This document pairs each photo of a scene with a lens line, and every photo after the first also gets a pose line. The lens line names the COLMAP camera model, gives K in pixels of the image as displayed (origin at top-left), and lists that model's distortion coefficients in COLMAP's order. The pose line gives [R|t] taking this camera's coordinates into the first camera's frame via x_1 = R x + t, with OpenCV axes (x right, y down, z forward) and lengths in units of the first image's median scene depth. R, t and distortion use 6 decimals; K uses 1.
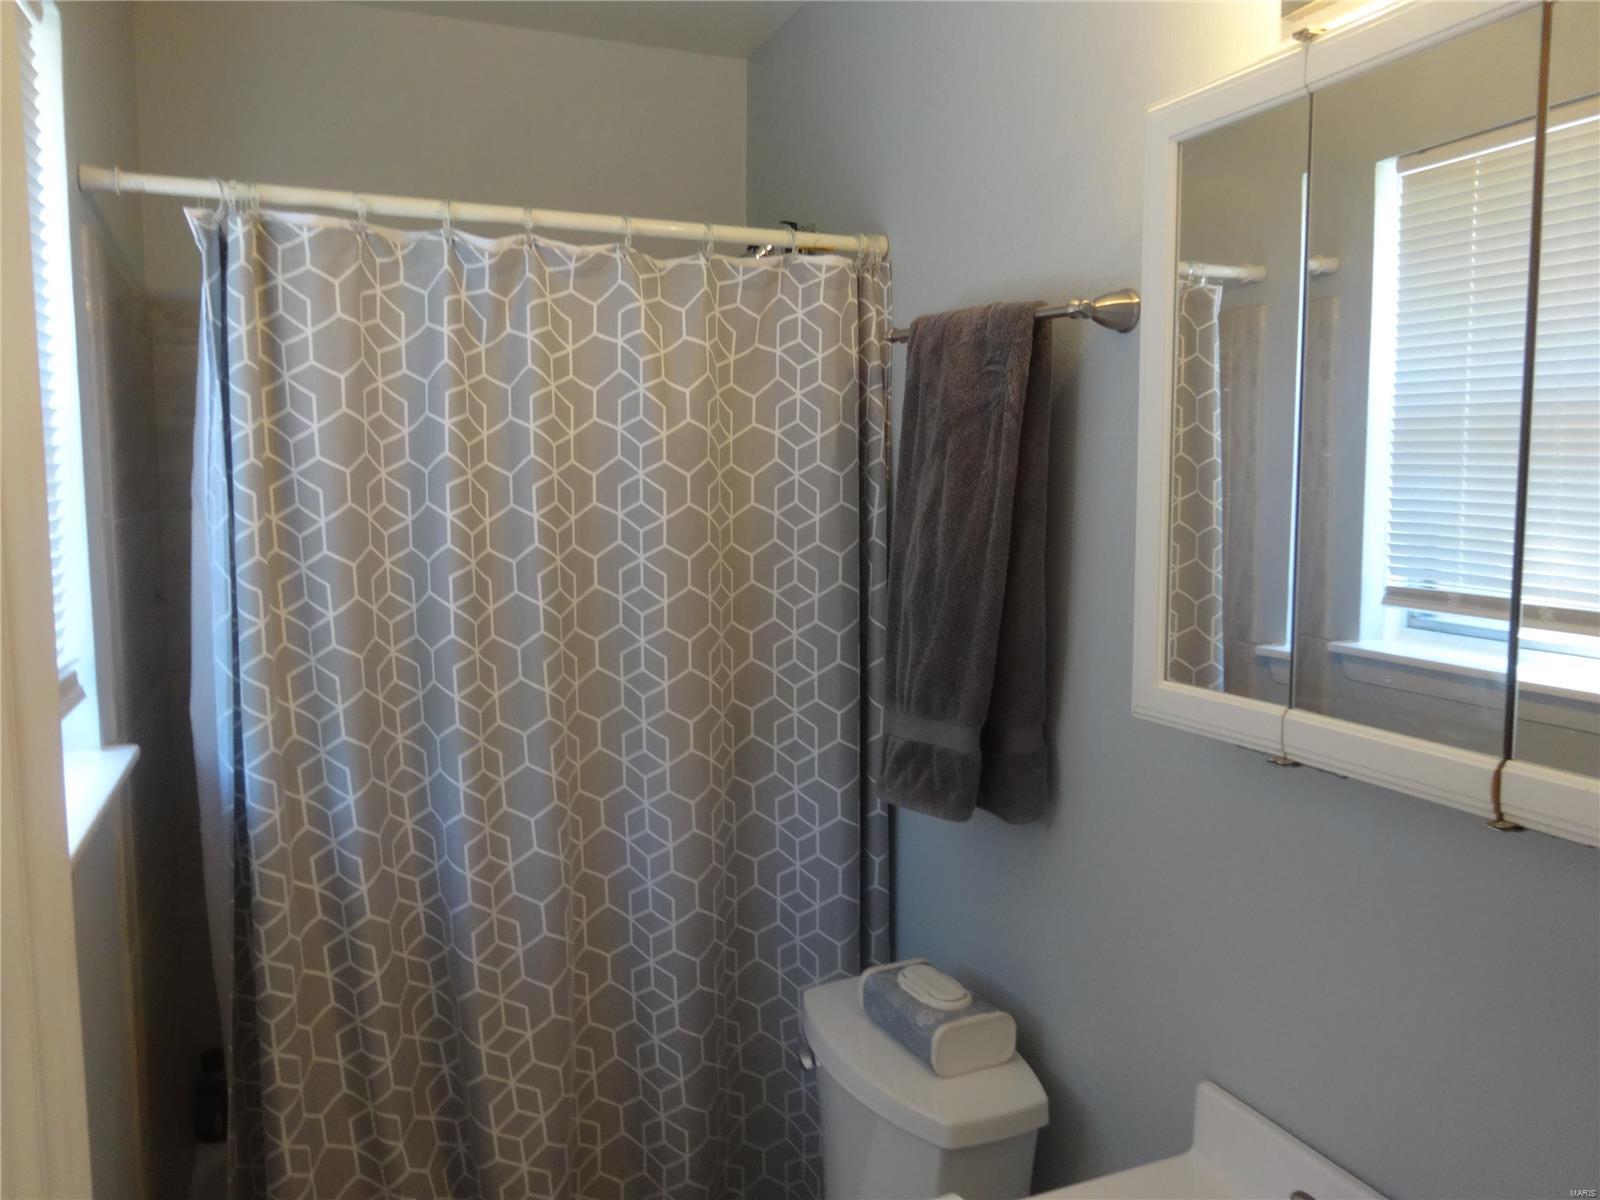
lens RADIAL K [[1183.2, 0, 801.8], [0, 1183.2, 596.1], [0, 0, 1]] dist [0.005304, -0.011846]
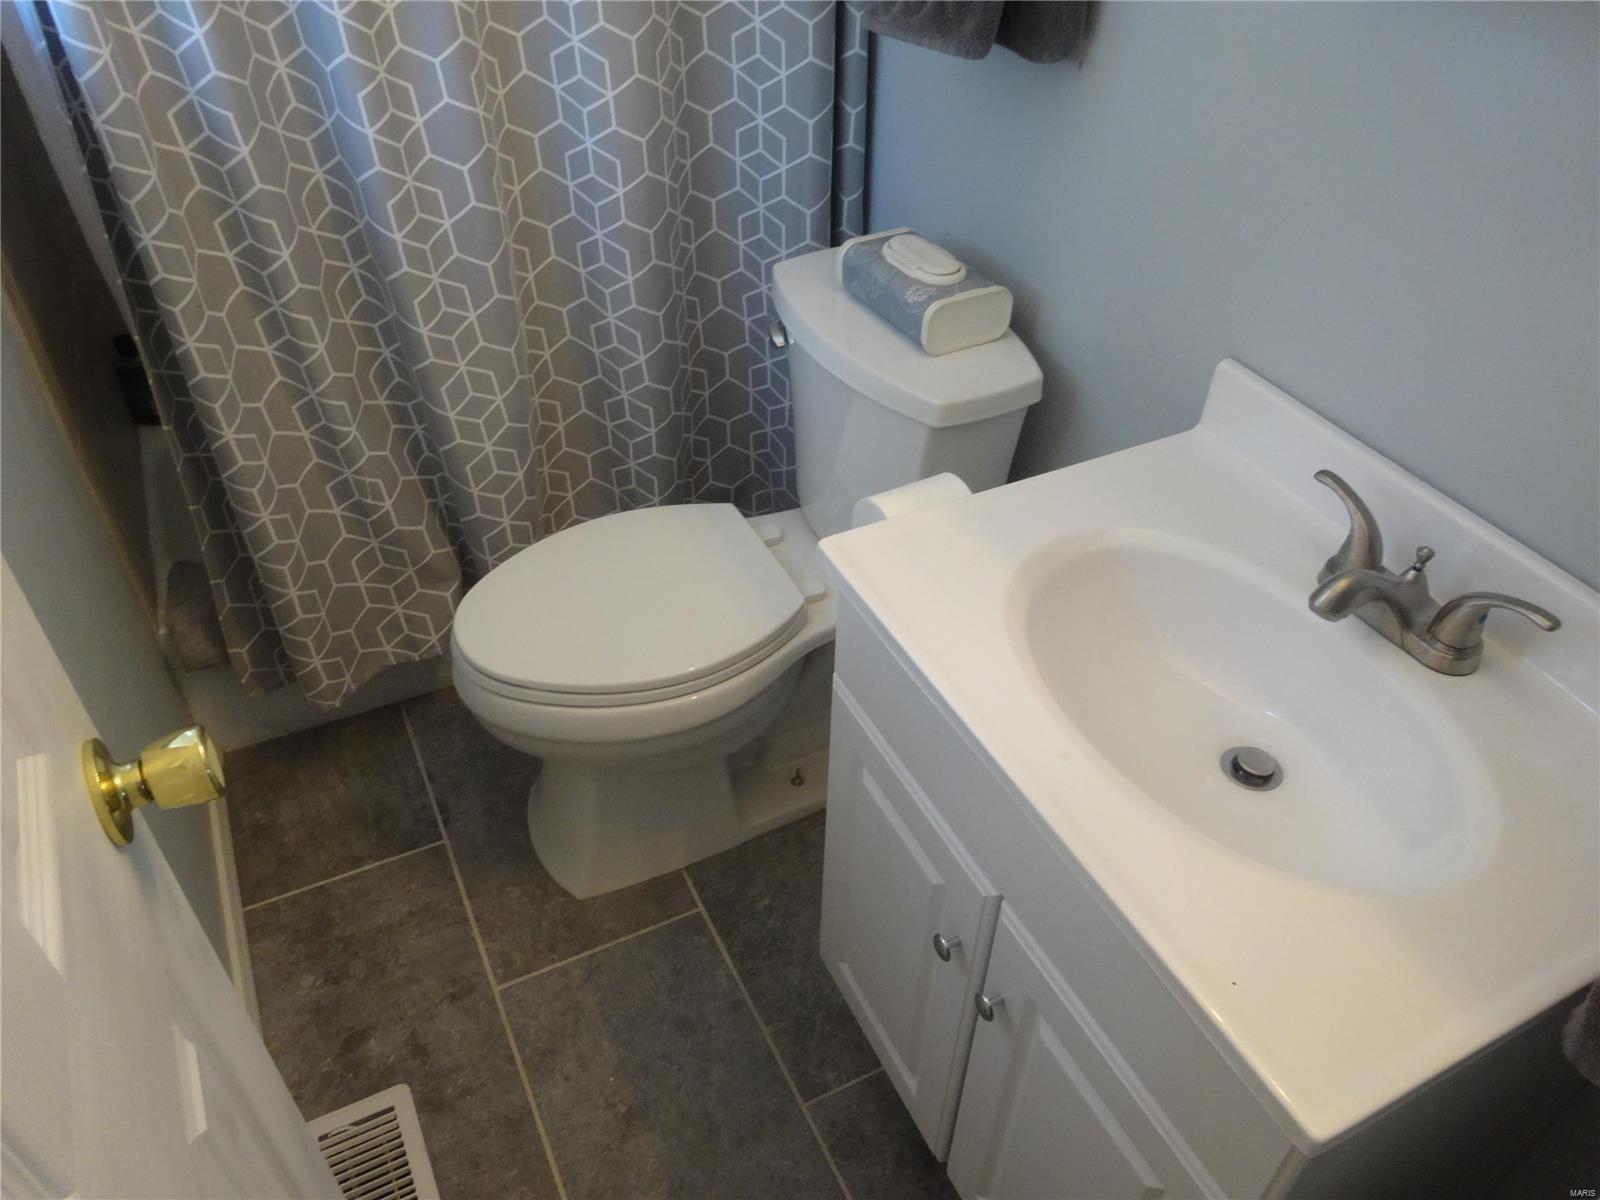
lens RADIAL K [[1183.2, 0, 801.8], [0, 1183.2, 596.1], [0, 0, 1]] dist [0.005304, -0.011846]
pose [[0.997920, -0.029522, 0.057305, -0.036380], [-0.008197, 0.823632, 0.567065, 0.029692], [-0.063940, -0.566355, 0.821677, 0.114731]]
